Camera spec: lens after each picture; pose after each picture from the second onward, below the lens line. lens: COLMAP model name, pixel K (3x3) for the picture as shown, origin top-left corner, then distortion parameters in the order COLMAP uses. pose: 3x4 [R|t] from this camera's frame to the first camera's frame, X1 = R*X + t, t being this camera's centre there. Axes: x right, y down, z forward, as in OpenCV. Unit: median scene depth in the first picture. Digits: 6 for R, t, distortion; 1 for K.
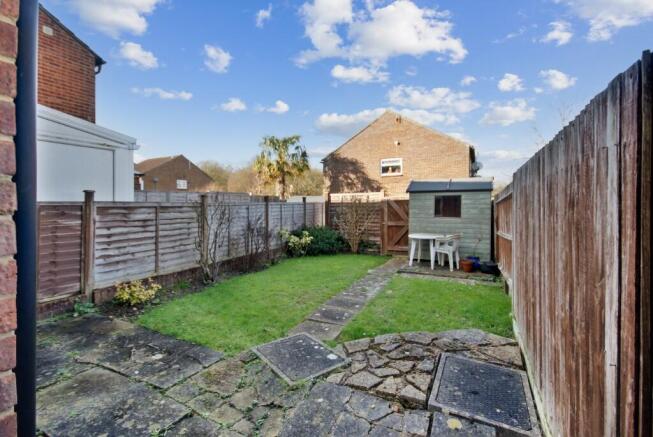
lens RADIAL K [[318.2, 0, 326.5], [0, 318.2, 218.5], [0, 0, 1]] dist [0.002644, 0.000222]
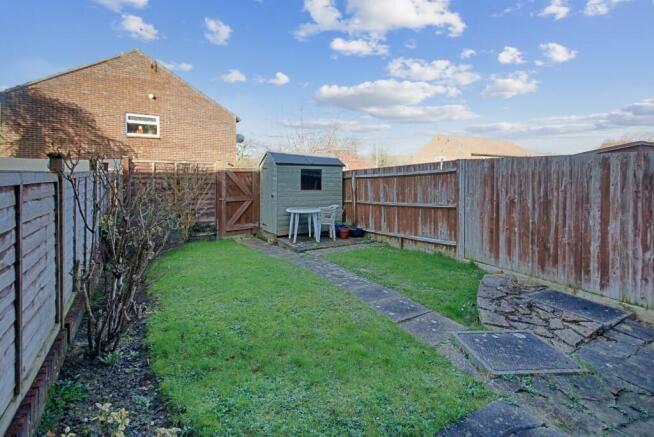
lens RADIAL K [[311.1, 0, 327.0], [0, 311.1, 210.5], [0, 0, 1]] dist [0.000728, -0.000805]
pose [[0.517495, -0.081954, 0.851752, -0.466574], [0.018324, 0.996236, 0.084724, -0.023243], [-0.855490, -0.028237, 0.517049, 0.432641]]
